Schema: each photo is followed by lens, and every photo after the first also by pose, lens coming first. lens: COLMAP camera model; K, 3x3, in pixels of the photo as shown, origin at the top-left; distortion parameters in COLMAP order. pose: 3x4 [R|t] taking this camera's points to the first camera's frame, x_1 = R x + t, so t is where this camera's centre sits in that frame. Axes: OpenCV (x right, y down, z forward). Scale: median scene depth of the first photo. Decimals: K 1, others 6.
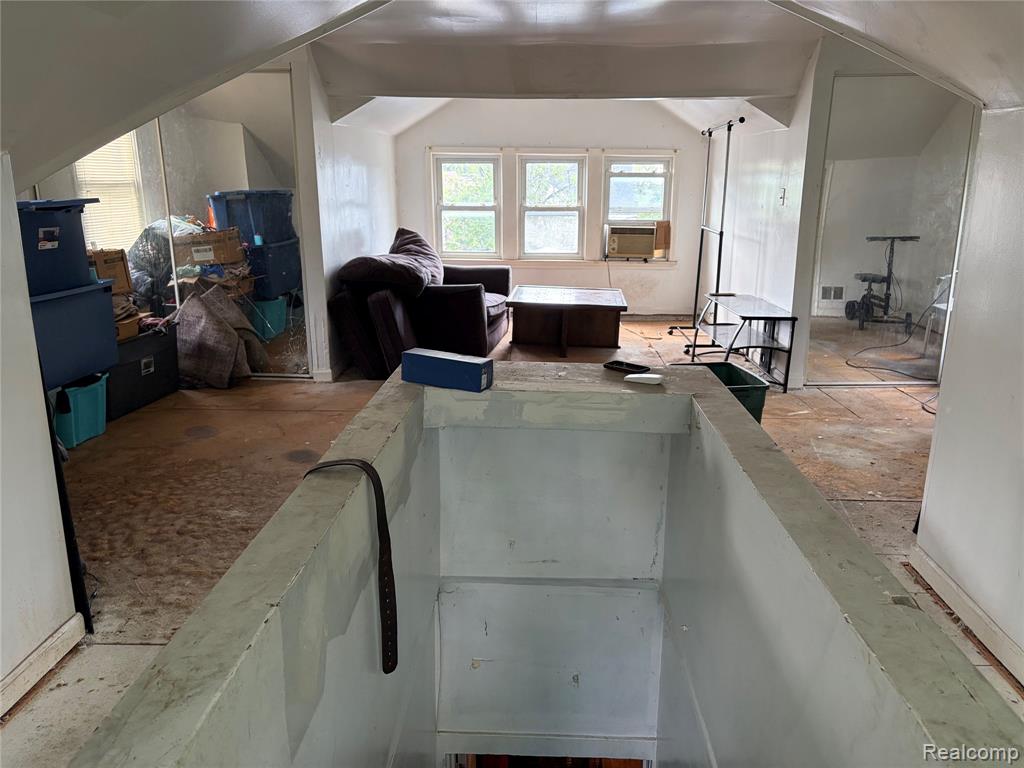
lens RADIAL K [[787.2, 0, 494.8], [0, 787.2, 386.6], [0, 0, 1]] dist [0.110720, -0.137665]
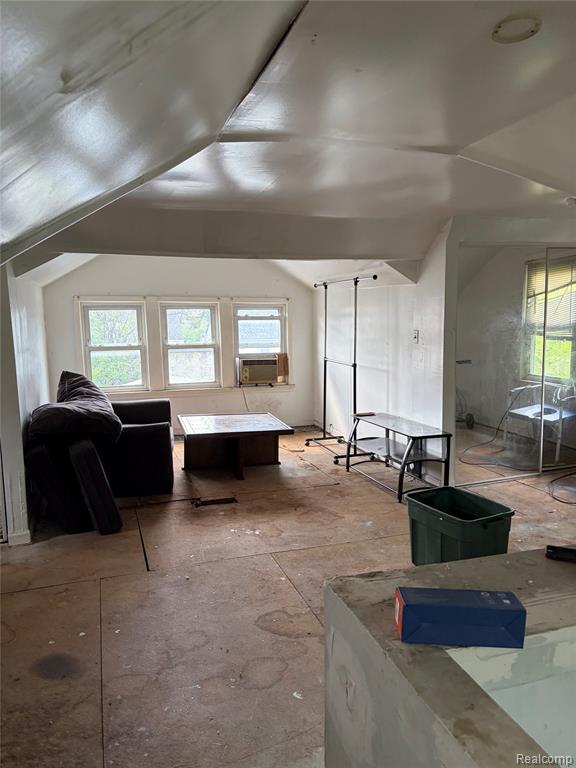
lens RADIAL K [[590.4, 0, 290.0], [0, 590.4, 392.9], [0, 0, 1]] dist [0.110720, -0.137665]
pose [[0.933944, -0.065311, 0.351403, -0.107561], [0.107622, 0.988921, -0.102235, -0.051736], [-0.340833, 0.133301, 0.930626, 0.143099]]
